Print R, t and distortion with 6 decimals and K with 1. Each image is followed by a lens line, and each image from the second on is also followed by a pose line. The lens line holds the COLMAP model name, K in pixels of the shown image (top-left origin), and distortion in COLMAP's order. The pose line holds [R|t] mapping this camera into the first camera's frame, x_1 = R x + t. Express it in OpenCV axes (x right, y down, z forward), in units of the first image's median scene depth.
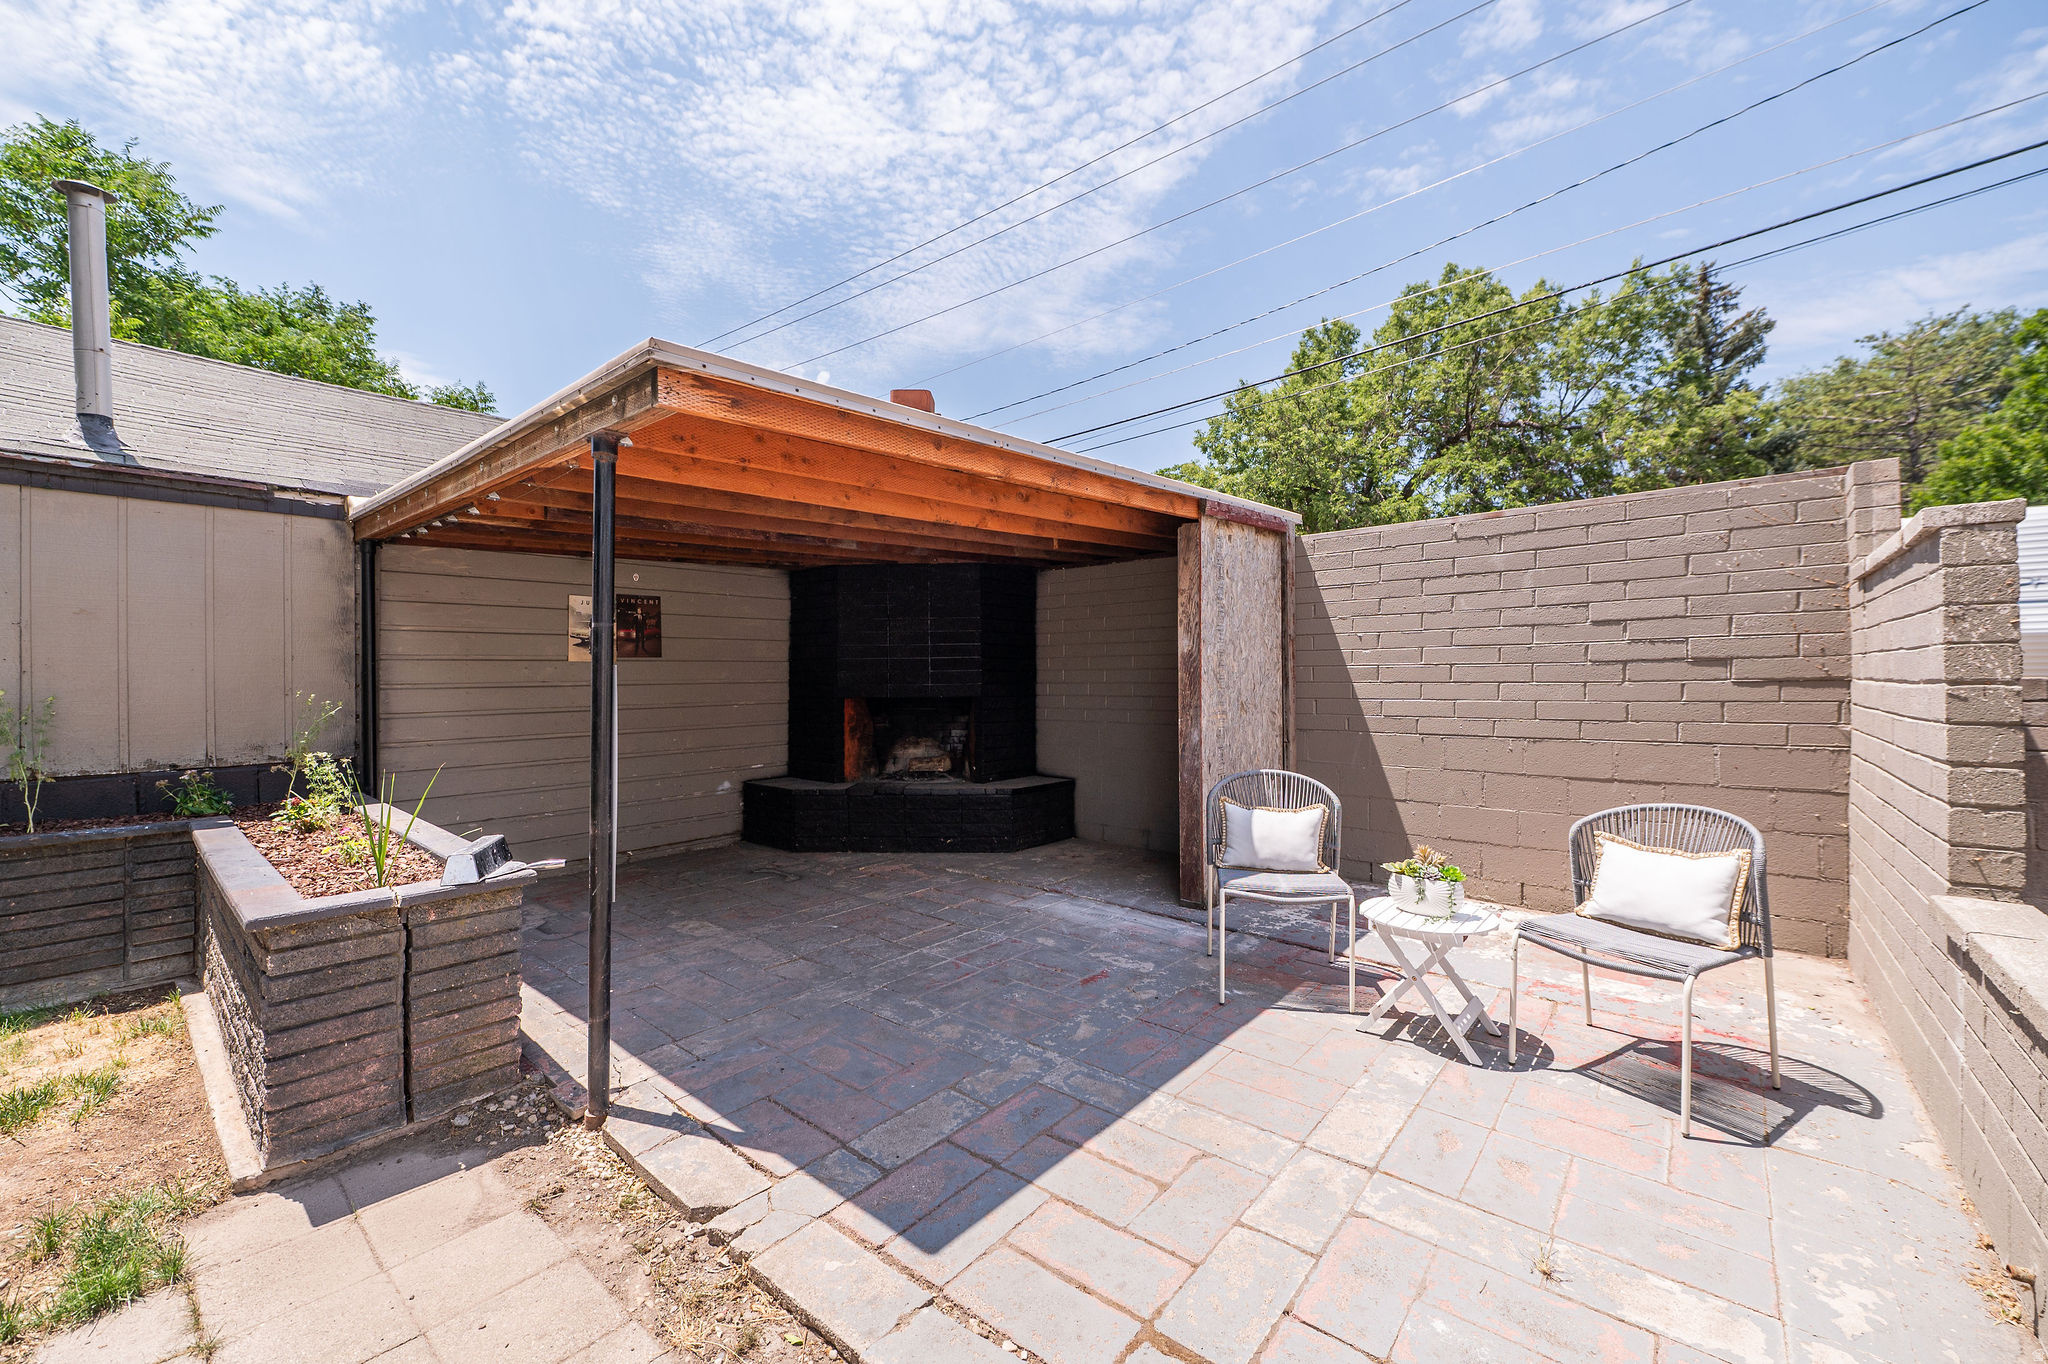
lens RADIAL K [[815.9, 0, 1029.3], [0, 815.9, 674.9], [0, 0, 1]] dist [-0.010491, -0.000118]
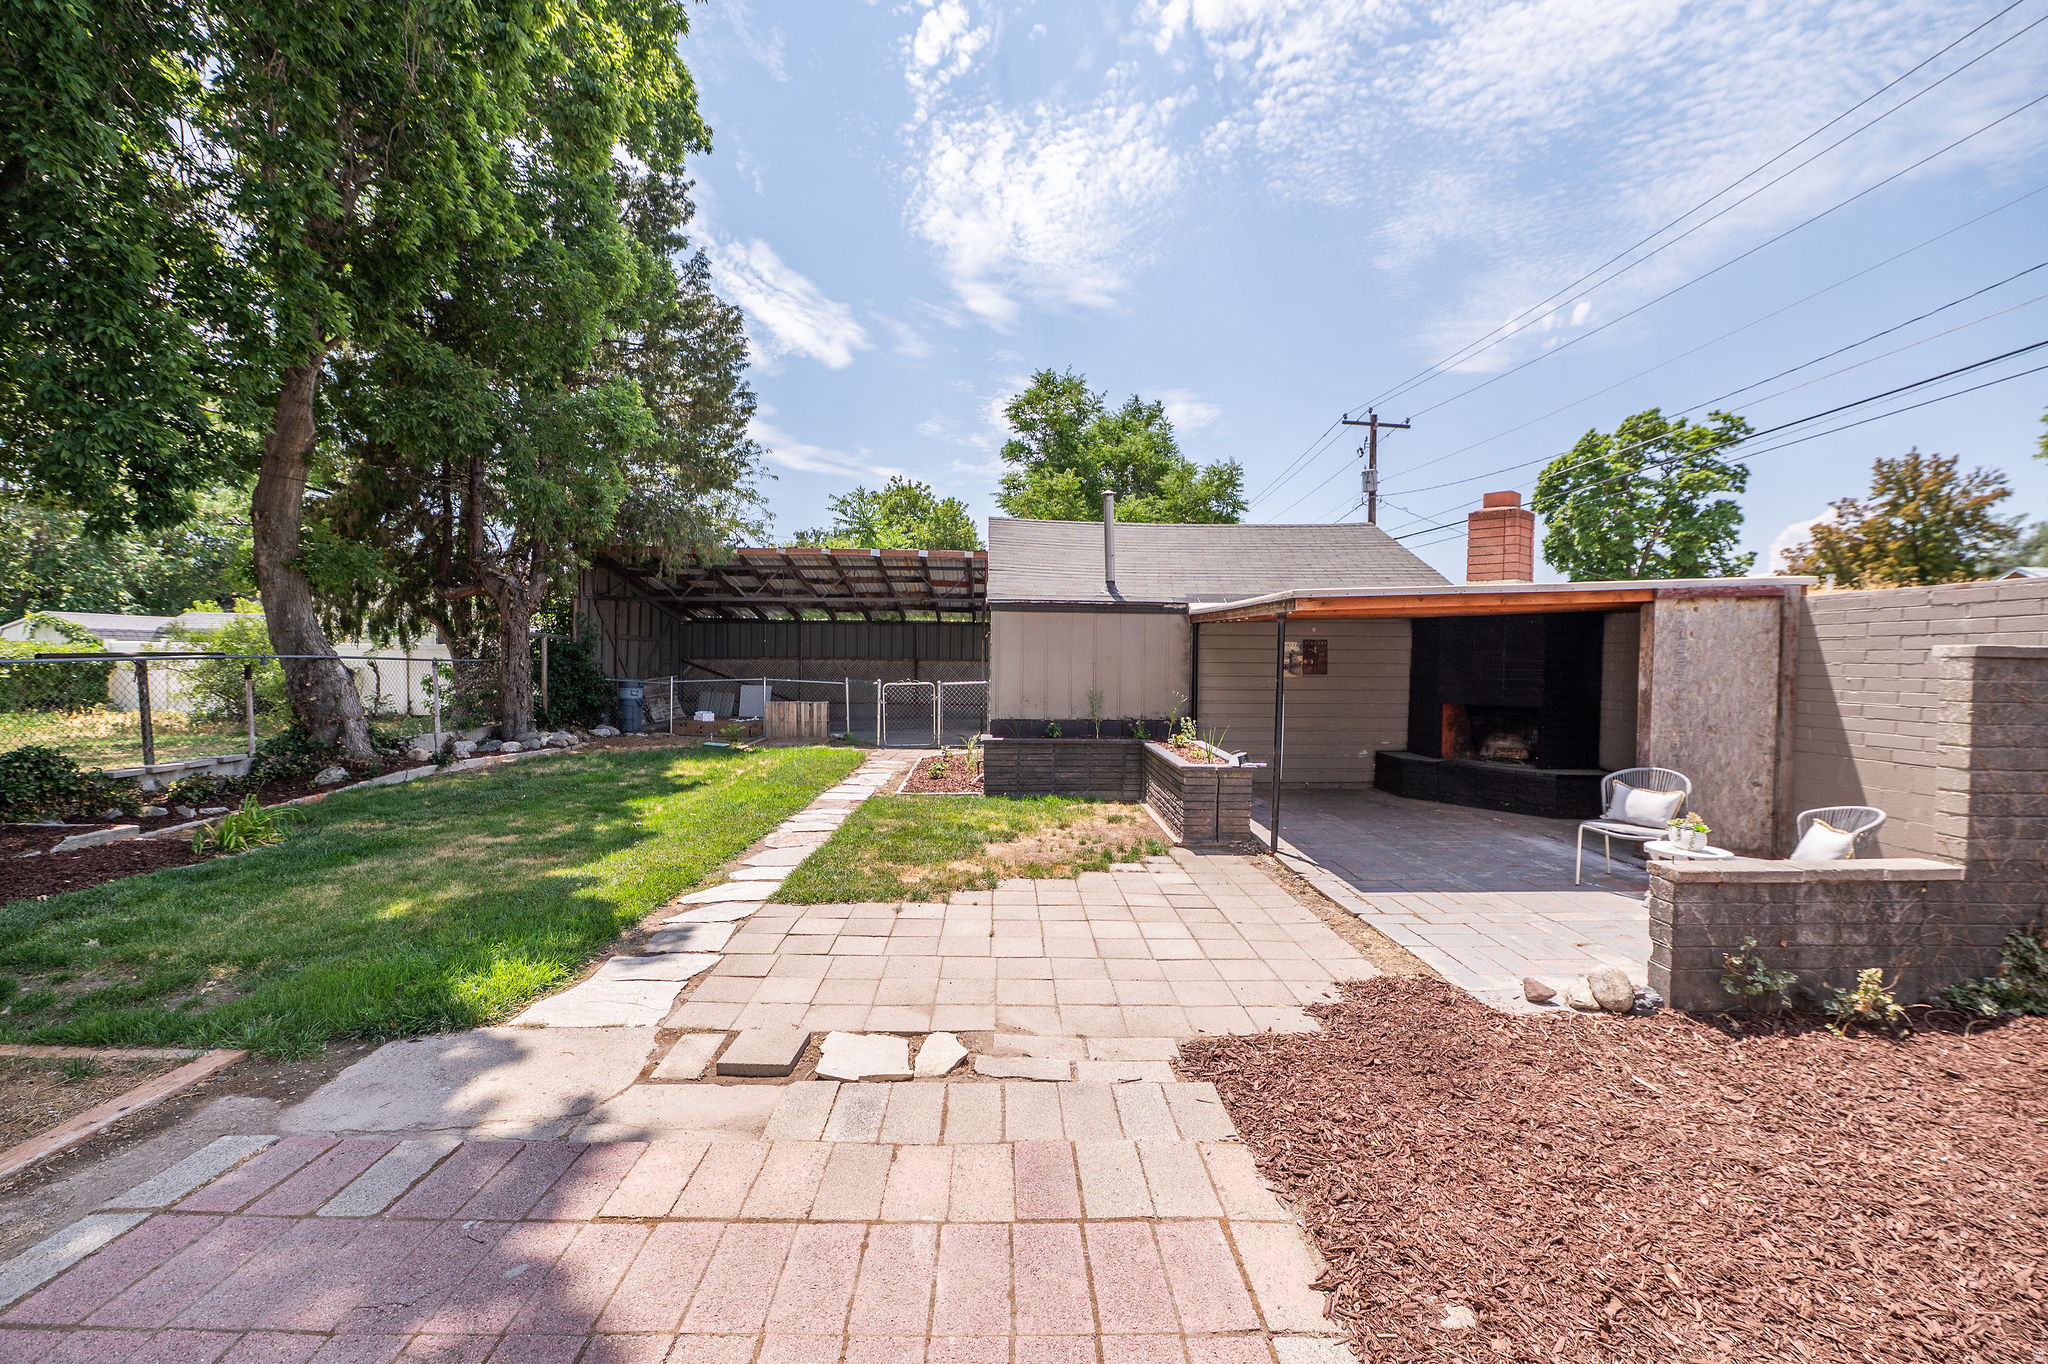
lens RADIAL K [[815.9, 0, 1027.6], [0, 815.9, 679.9], [0, 0, 1]] dist [-0.010491, -0.000118]
pose [[0.670277, 0.035078, -0.741282, 0.344074], [-0.012987, 0.999284, 0.035544, -0.053674], [0.741998, -0.014197, 0.670252, -0.539093]]
